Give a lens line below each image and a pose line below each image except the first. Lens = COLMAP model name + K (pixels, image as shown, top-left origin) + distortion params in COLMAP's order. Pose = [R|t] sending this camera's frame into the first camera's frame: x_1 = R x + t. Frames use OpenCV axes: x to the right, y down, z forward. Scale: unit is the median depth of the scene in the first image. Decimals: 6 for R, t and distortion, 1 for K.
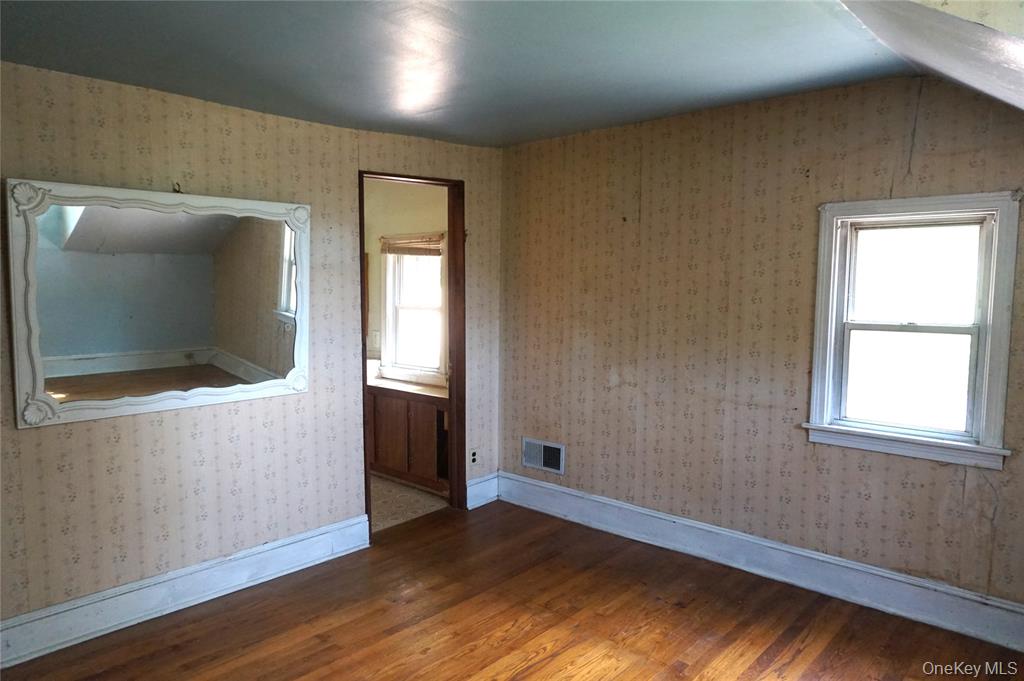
lens RADIAL K [[696.4, 0, 510.9], [0, 696.4, 345.4], [0, 0, 1]] dist [0.000649, 0.003689]
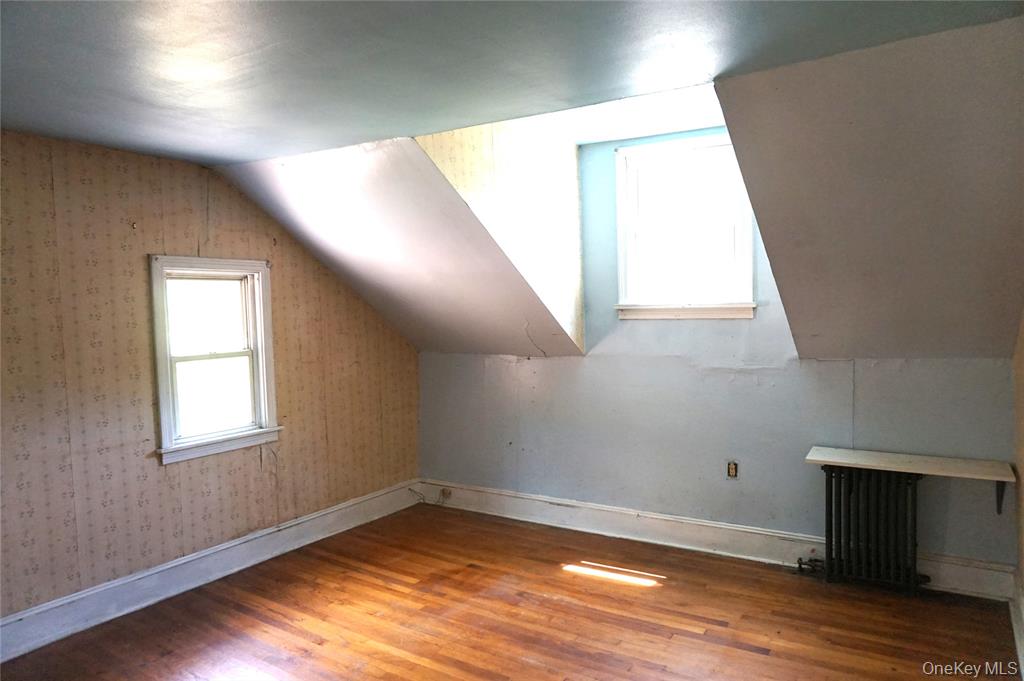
lens RADIAL K [[696.4, 0, 510.9], [0, 696.4, 345.4], [0, 0, 1]] dist [0.000649, 0.003689]
pose [[-0.167710, -0.056813, 0.984198, -0.779197], [0.110341, 0.990983, 0.076007, -0.078430], [-0.979642, 0.121345, -0.159929, 0.625011]]
